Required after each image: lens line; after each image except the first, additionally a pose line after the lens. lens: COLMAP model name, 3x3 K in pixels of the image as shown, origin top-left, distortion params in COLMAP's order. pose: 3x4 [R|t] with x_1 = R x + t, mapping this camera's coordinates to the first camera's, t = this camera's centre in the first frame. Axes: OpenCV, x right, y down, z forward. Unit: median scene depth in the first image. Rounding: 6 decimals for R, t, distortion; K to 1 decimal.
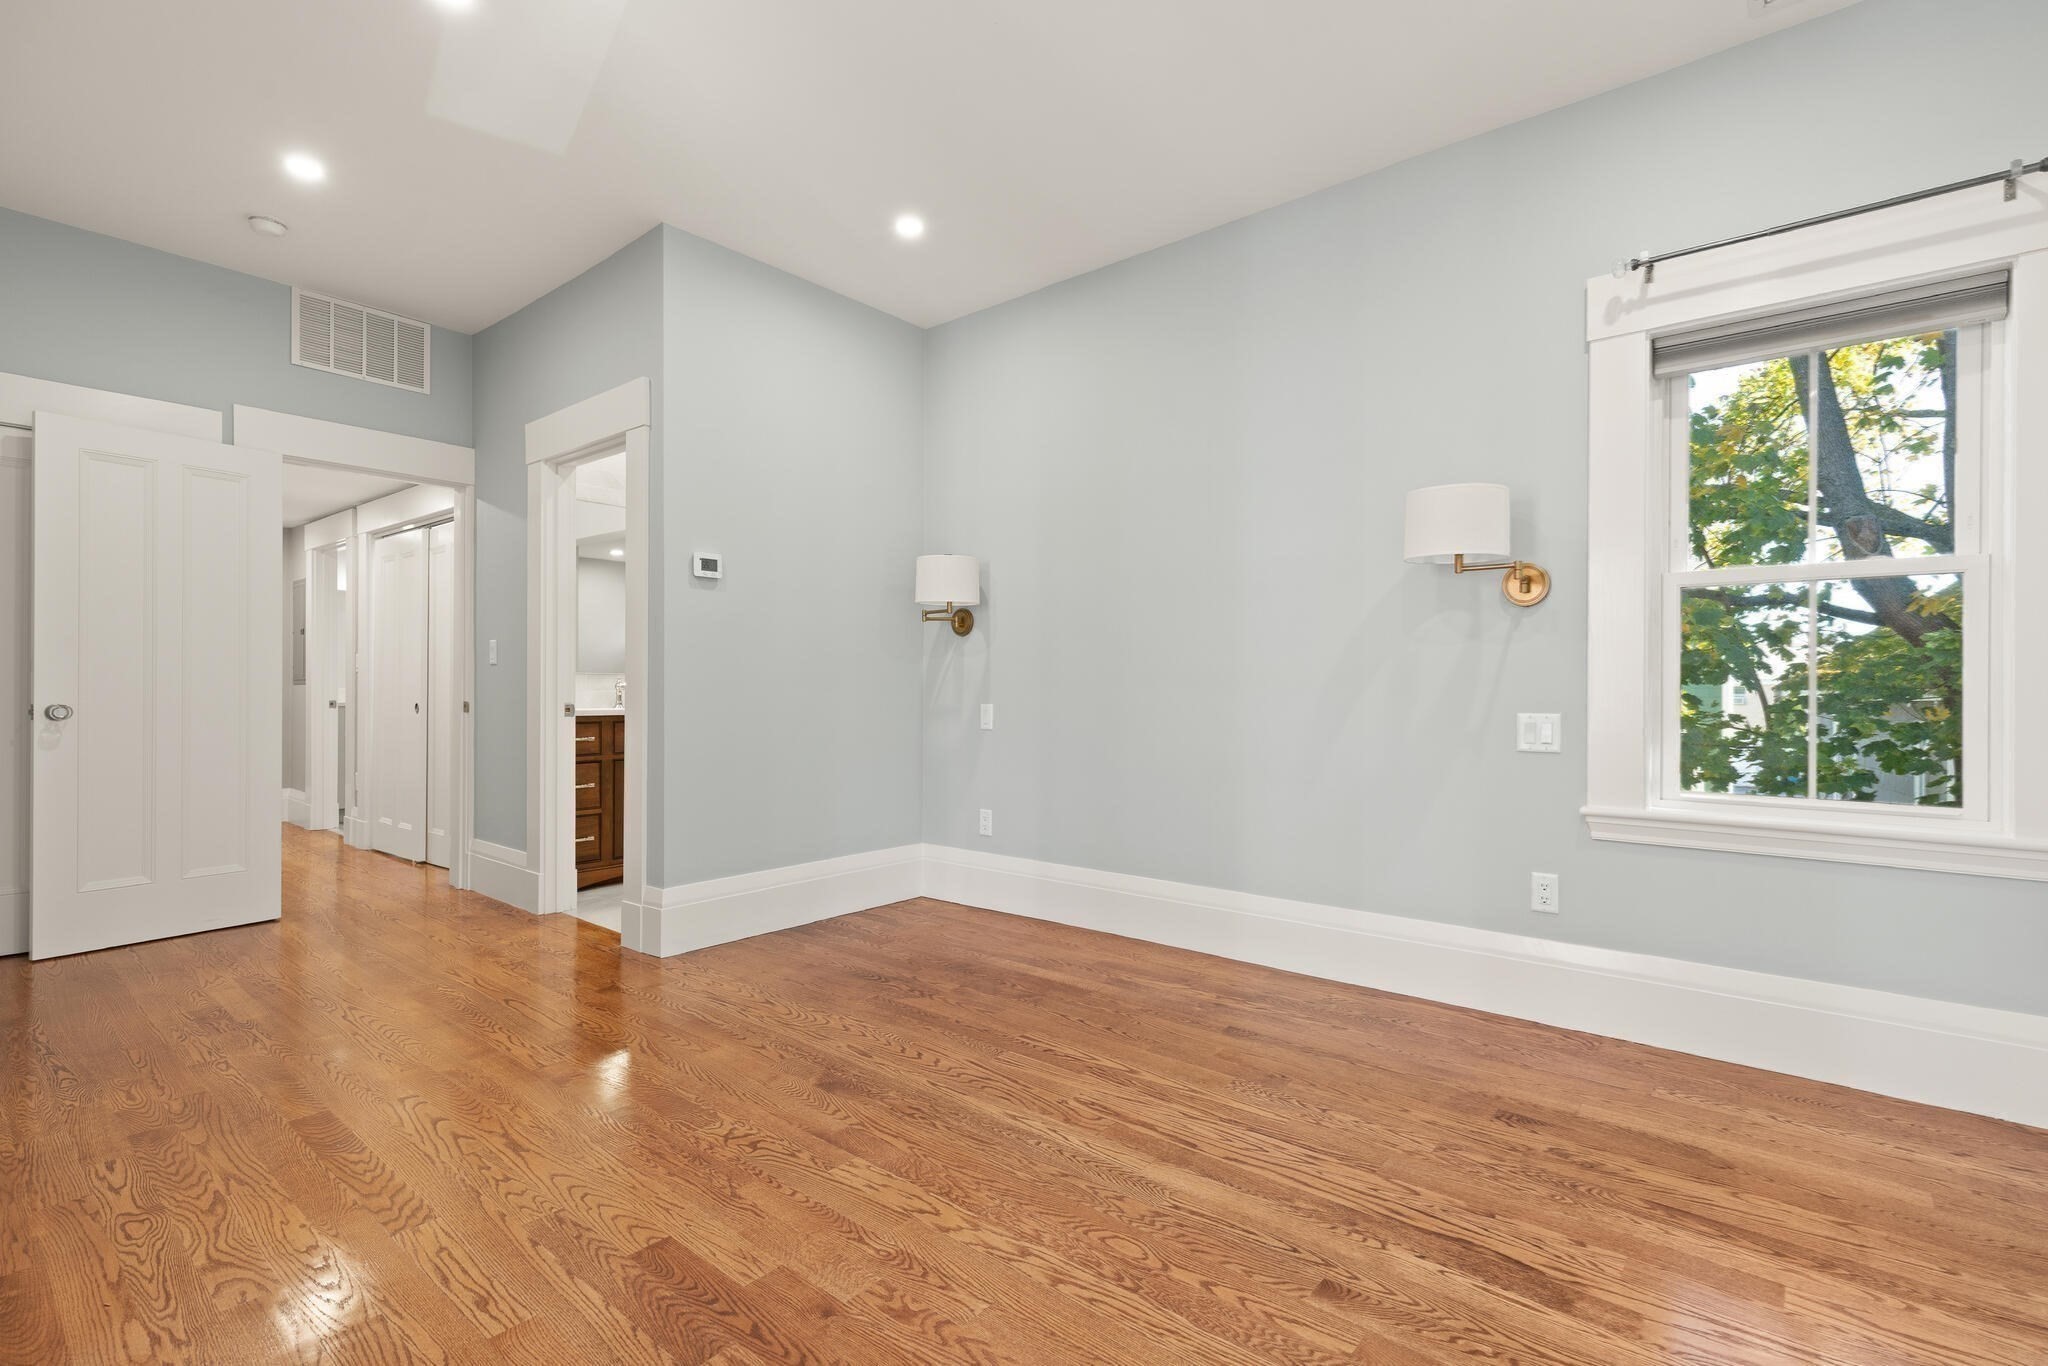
lens RADIAL K [[960.9, 0, 1030.1], [0, 960.9, 683.5], [0, 0, 1]] dist [-0.001752, -0.000422]
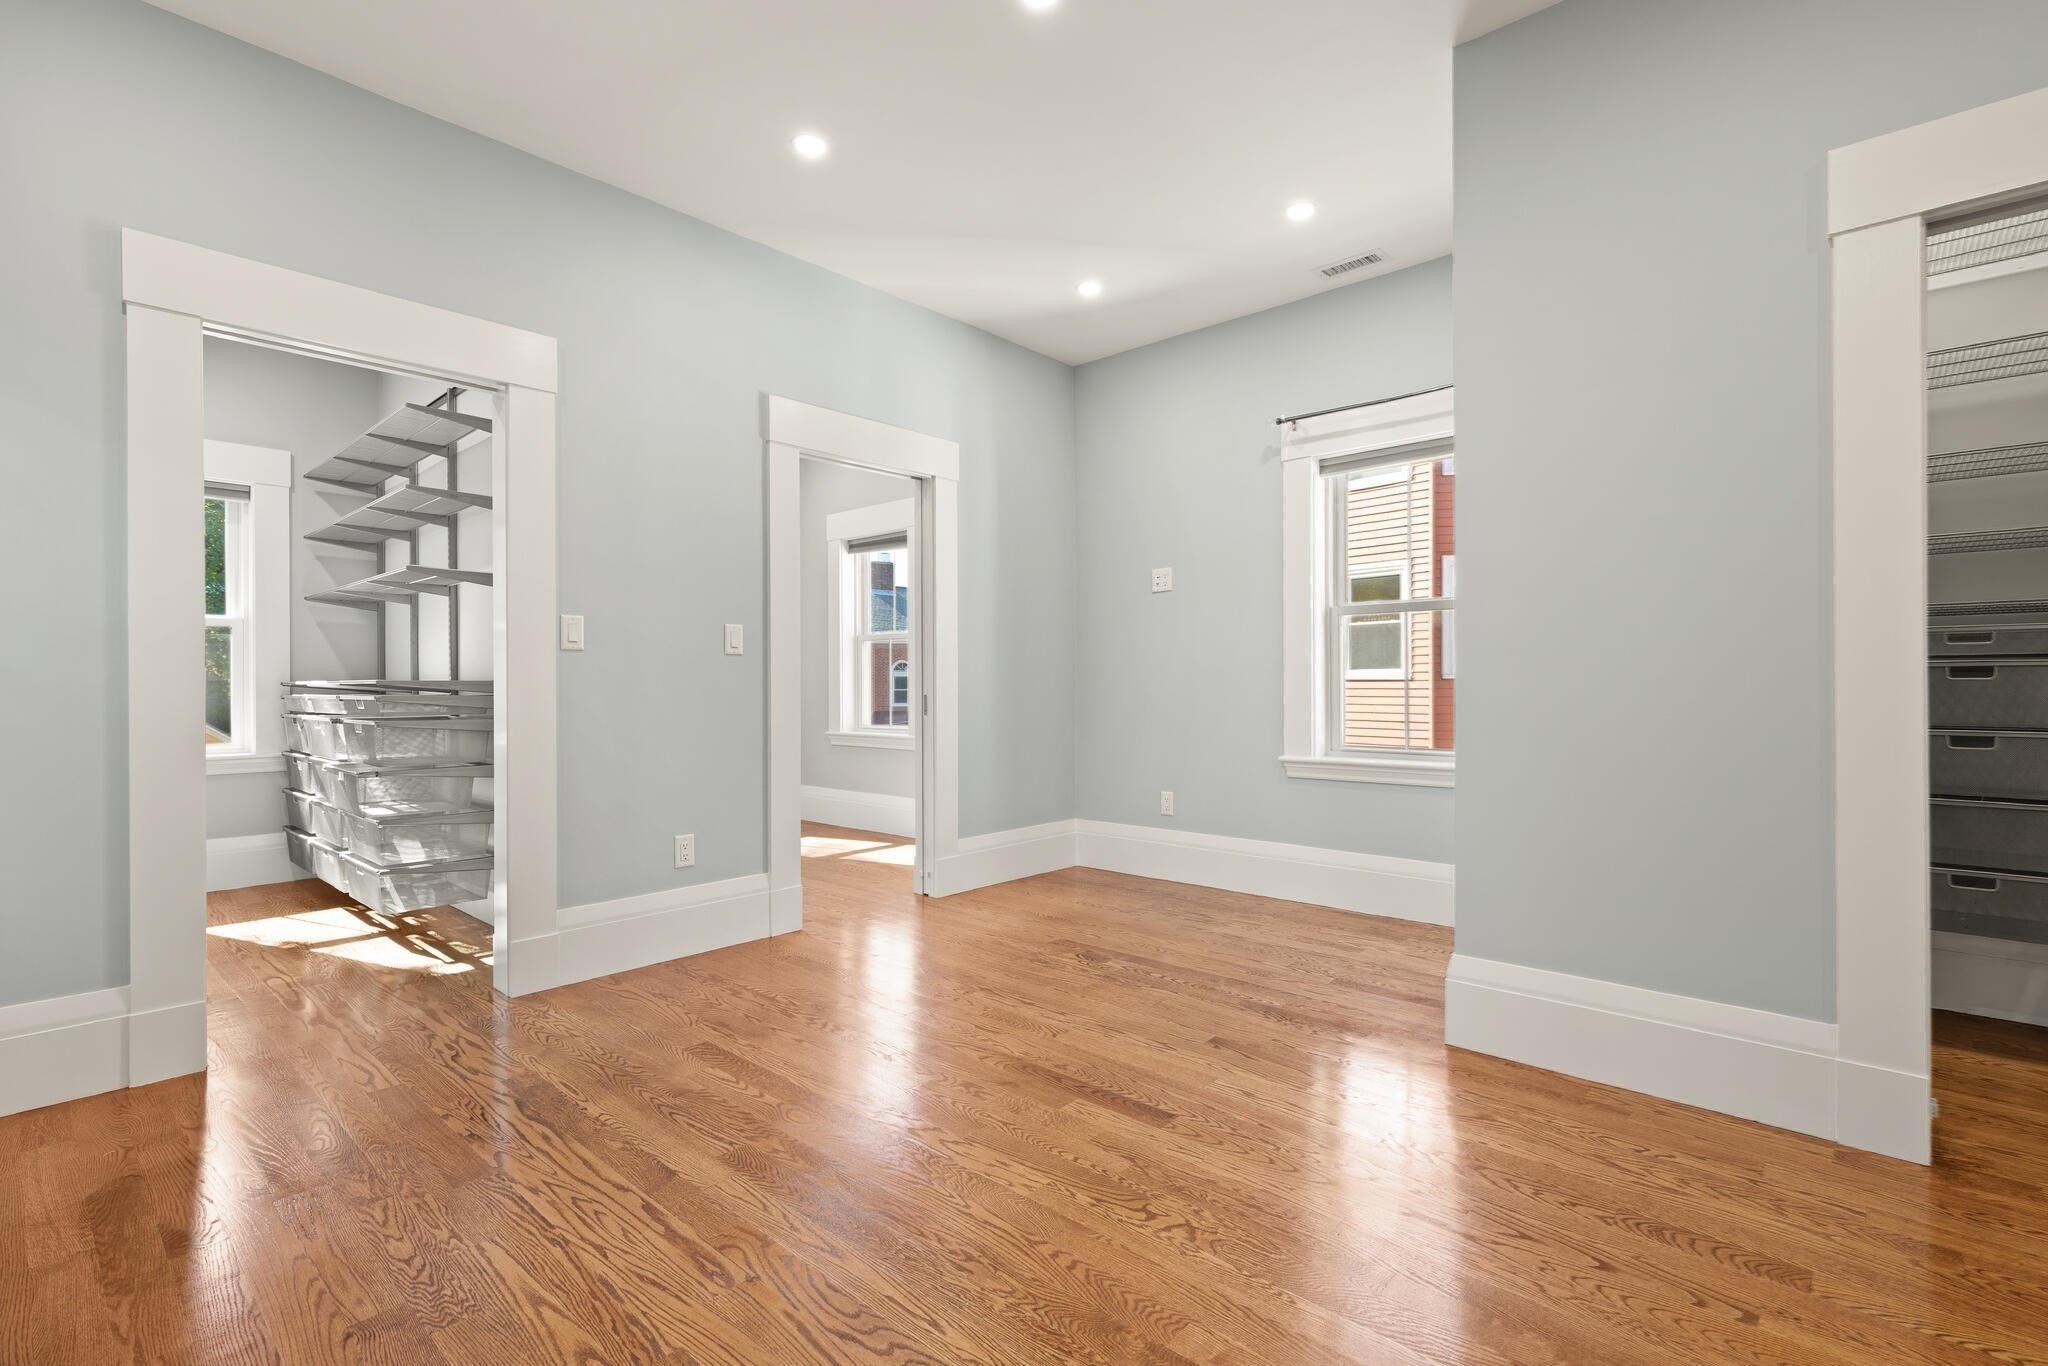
lens RADIAL K [[960.9, 0, 1030.1], [0, 960.9, 683.5], [0, 0, 1]] dist [-0.001752, -0.000422]
pose [[-0.999217, 0.001123, 0.039537, -0.222594], [0.000909, 0.999985, -0.005429, 0.010174], [-0.039542, -0.005389, -0.999203, 1.927845]]
